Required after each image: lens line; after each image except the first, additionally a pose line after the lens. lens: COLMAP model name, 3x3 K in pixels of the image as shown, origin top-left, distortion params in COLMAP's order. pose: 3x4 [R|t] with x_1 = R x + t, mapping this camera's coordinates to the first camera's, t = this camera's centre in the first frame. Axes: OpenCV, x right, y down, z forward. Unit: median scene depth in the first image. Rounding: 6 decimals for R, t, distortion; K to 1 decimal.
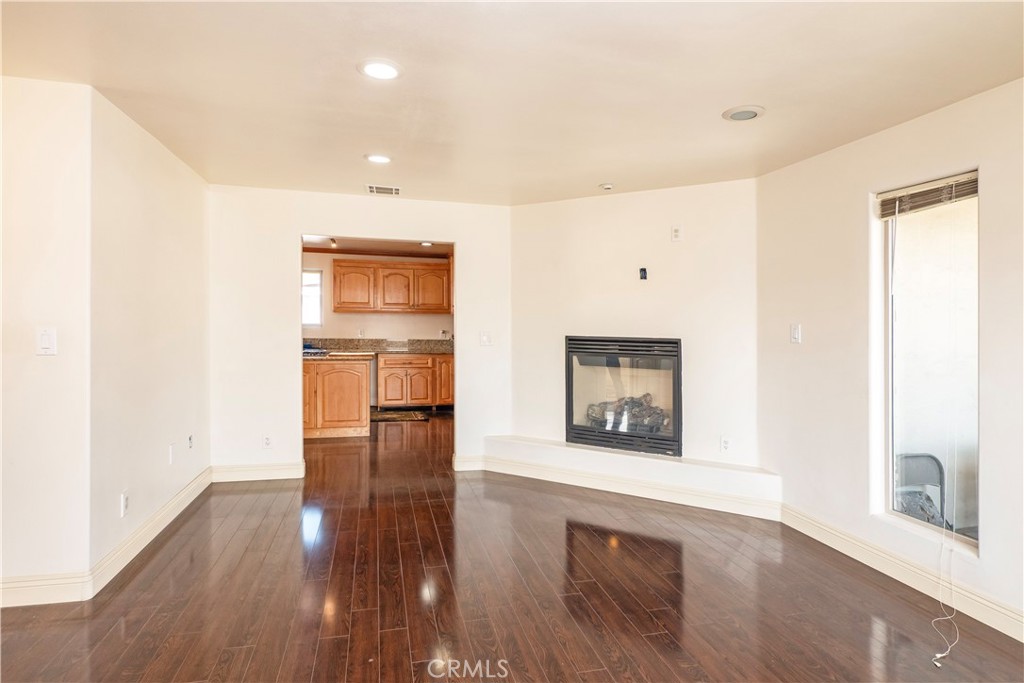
lens RADIAL K [[557.2, 0, 519.7], [0, 557.2, 336.6], [0, 0, 1]] dist [-0.006176, 0.002987]
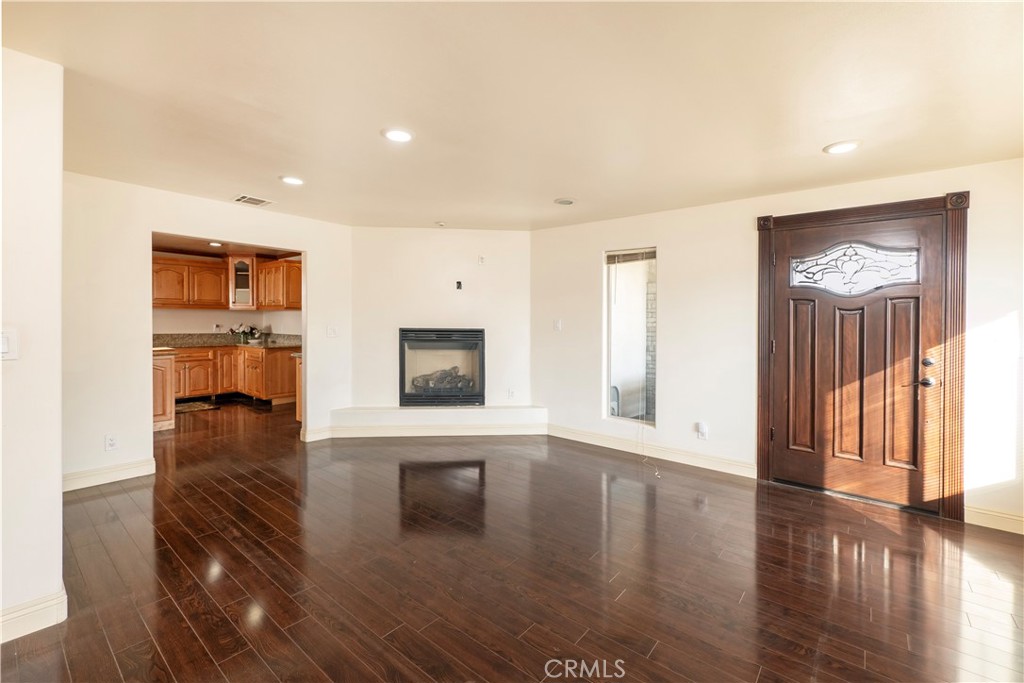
lens RADIAL K [[437.9, 0, 511.1], [0, 437.9, 337.2], [0, 0, 1]] dist [-0.004821, -0.000360]
pose [[0.809860, -0.030272, 0.585842, -0.327241], [0.014914, 0.999407, 0.031025, -0.008611], [-0.586434, -0.016389, 0.809831, -0.020439]]
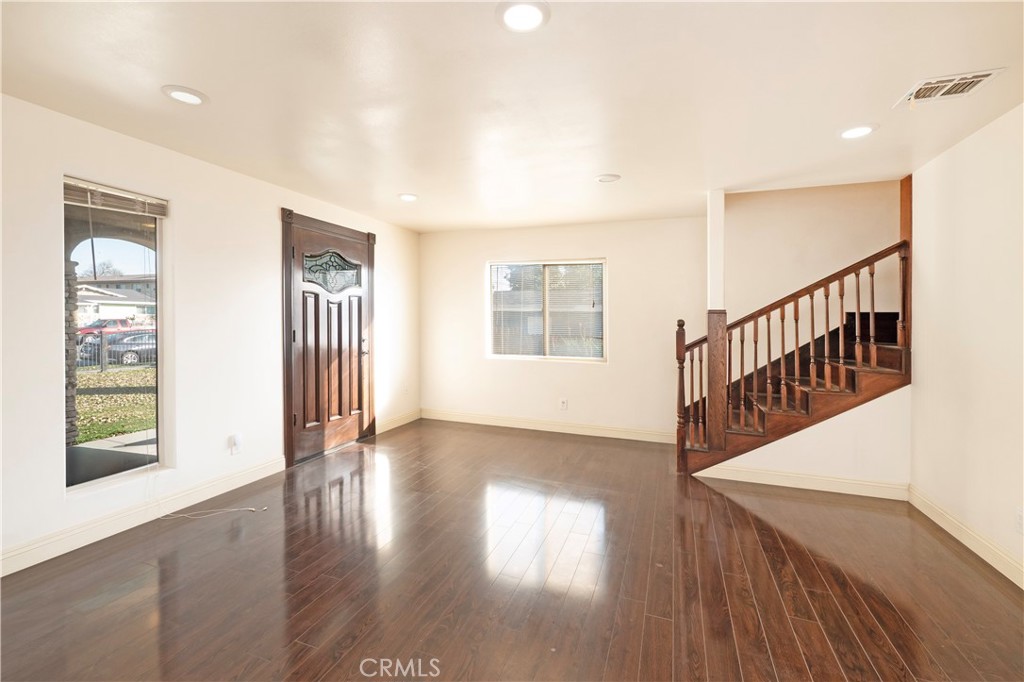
lens RADIAL K [[437.9, 0, 521.7], [0, 437.9, 320.9], [0, 0, 1]] dist [-0.004821, -0.000360]
pose [[-0.831069, -0.031531, 0.555276, -0.301808], [-0.017544, 0.999381, 0.030491, -0.022630], [-0.555893, 0.015599, -0.831107, 0.788934]]
